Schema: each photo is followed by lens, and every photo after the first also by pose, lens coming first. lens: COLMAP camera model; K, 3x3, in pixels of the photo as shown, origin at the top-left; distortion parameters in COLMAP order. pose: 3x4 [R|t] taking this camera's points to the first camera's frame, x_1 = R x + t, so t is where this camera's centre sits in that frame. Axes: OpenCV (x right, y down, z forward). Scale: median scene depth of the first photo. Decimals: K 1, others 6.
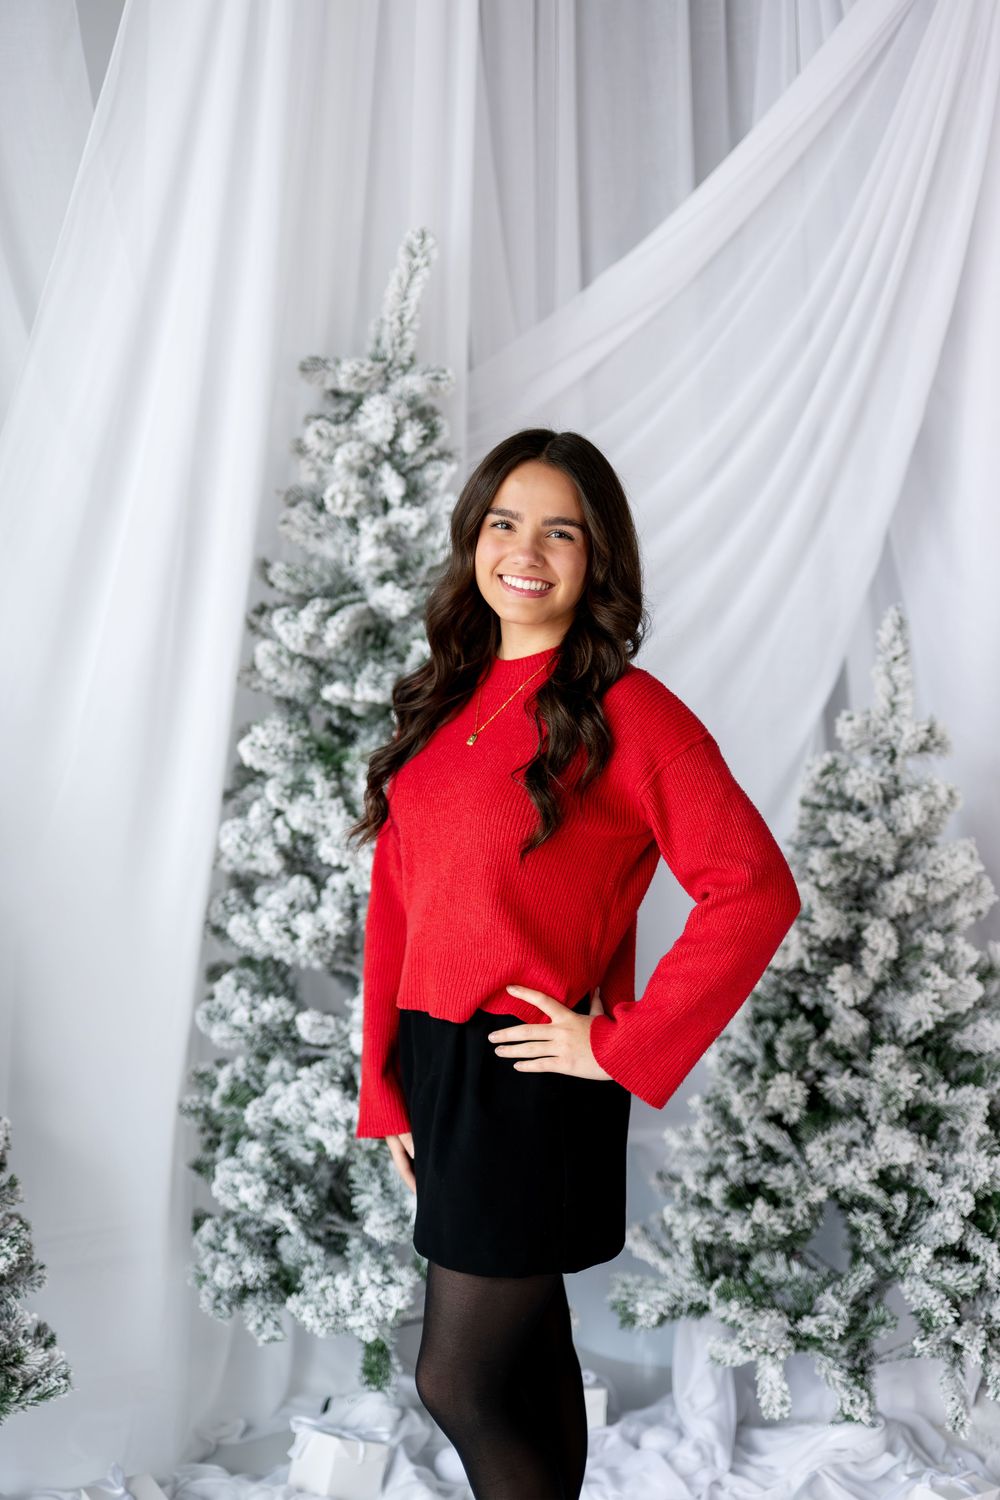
lens RADIAL K [[2116.7, 0, 490.6], [0, 2116.7, 748.2], [0, 0, 1]] dist [-0.012219, 0.000000]
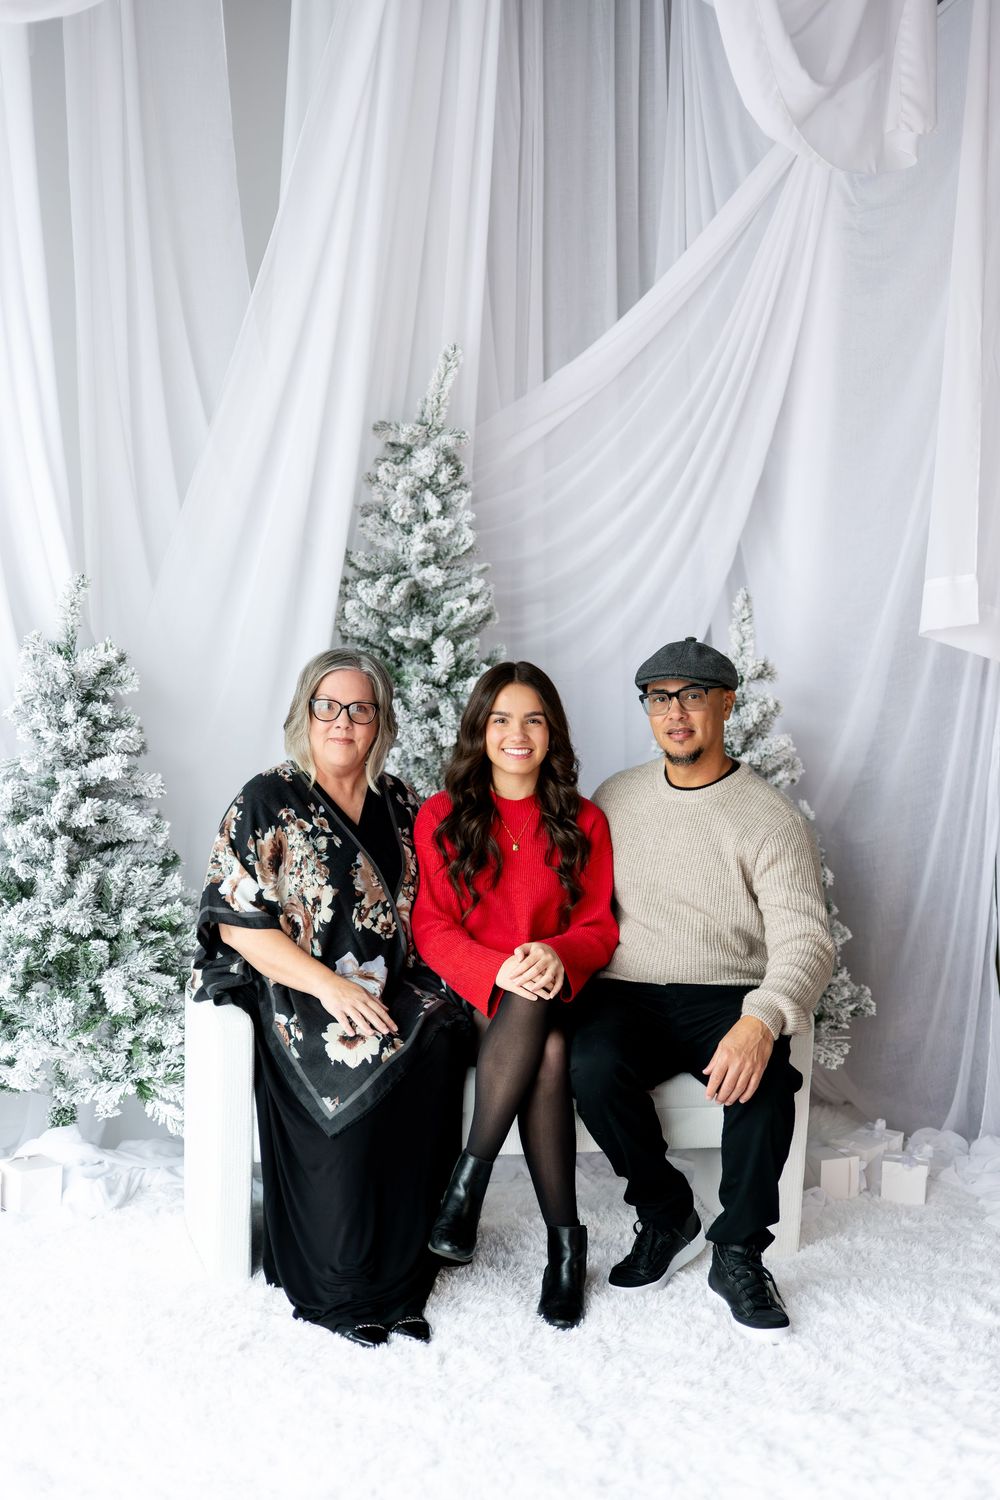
lens RADIAL K [[2116.7, 0, 485.1], [0, 2116.7, 761.2], [0, 0, 1]] dist [-0.012219, 0.000000]
pose [[0.997062, 0.016223, 0.074855, -0.122980], [-0.015654, 0.999844, -0.008177, 0.081173], [-0.074976, 0.006981, 0.997161, -0.586005]]
